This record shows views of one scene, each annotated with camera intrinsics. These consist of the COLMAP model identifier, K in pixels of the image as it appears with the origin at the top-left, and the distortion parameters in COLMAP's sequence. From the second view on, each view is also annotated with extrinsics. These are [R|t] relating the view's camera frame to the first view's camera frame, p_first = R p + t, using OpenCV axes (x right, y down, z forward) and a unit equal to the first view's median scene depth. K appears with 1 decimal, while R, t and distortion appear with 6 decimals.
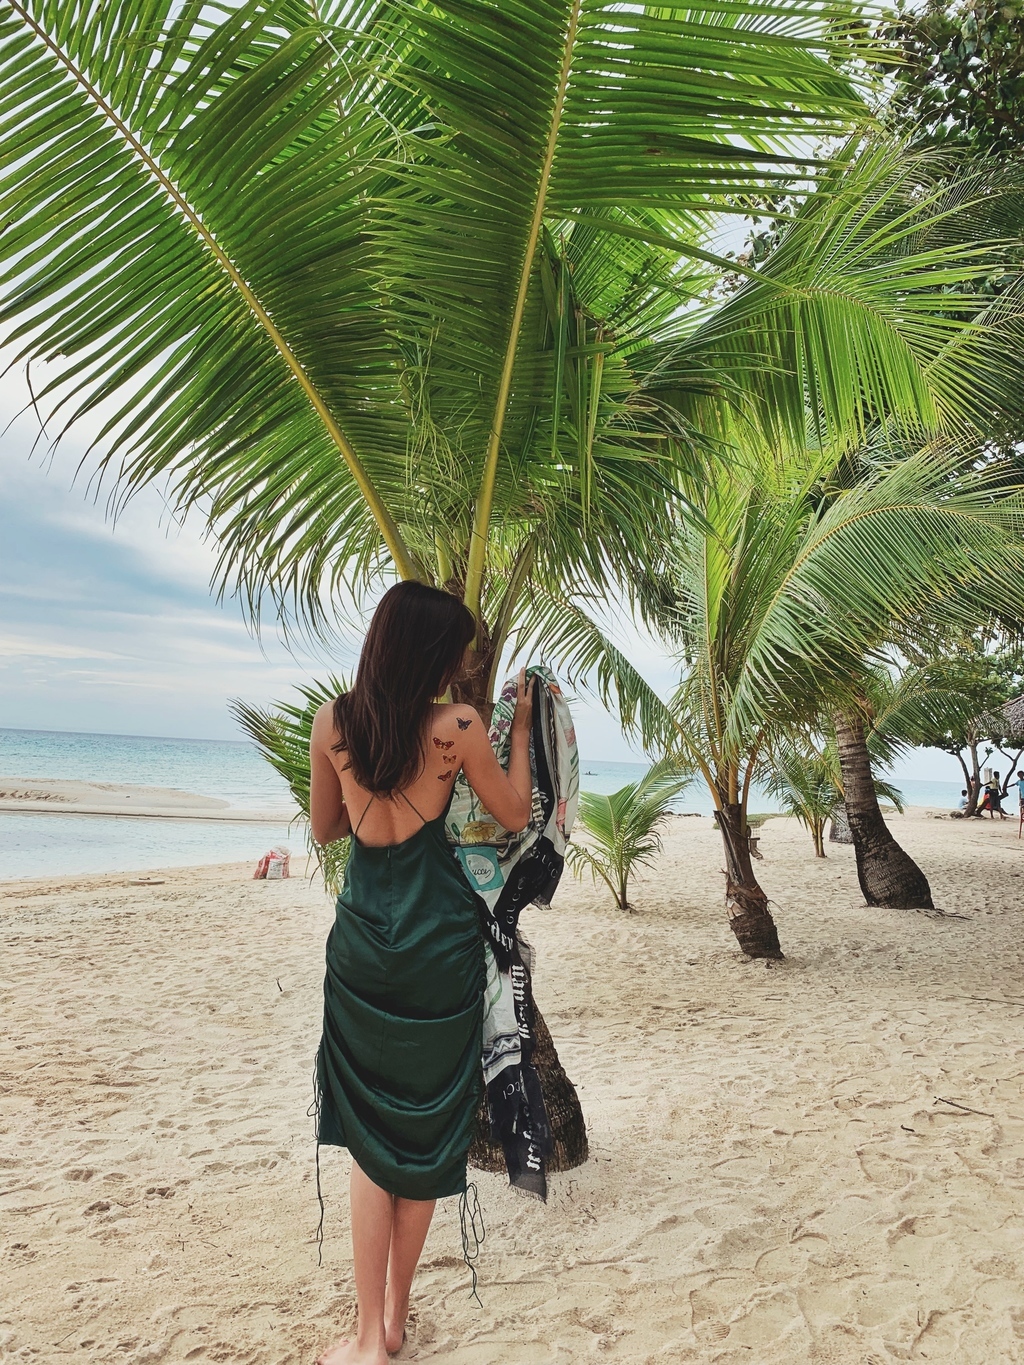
lens RADIAL K [[1050.9, 0, 515.0], [0, 1050.9, 655.7], [0, 0, 1]] dist [-0.001350, -0.006384]
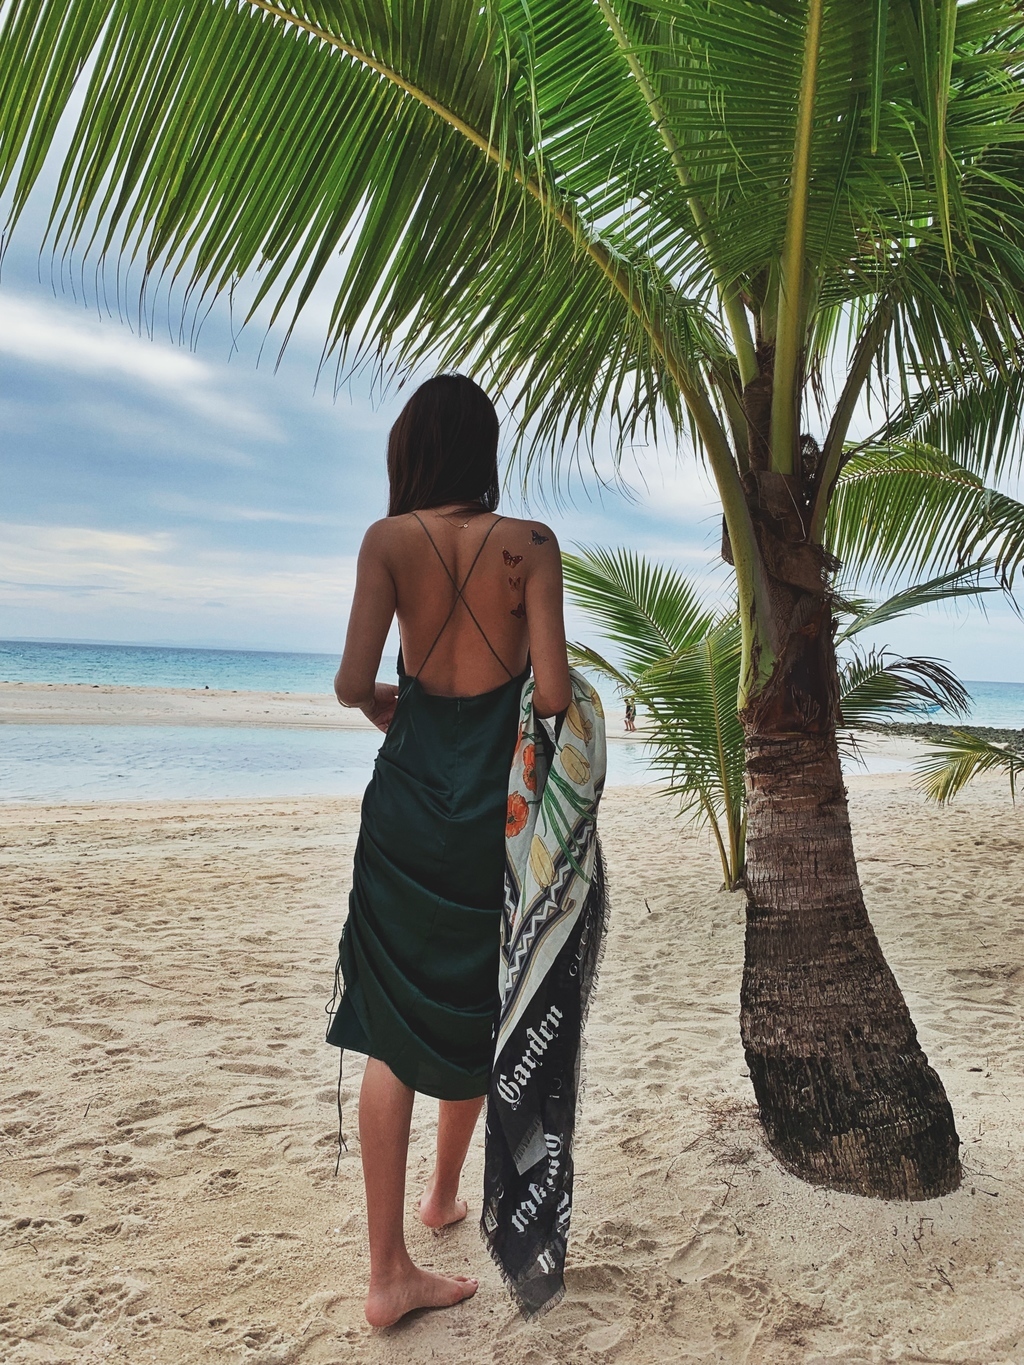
lens RADIAL K [[1058.6, 0, 512.4], [0, 1058.6, 659.0], [0, 0, 1]] dist [-0.005171, 0.002565]
pose [[0.906486, -0.018996, -0.421808, 0.084581], [0.049662, 0.996850, 0.061834, 0.063021], [0.419305, -0.077000, 0.904574, 0.228461]]
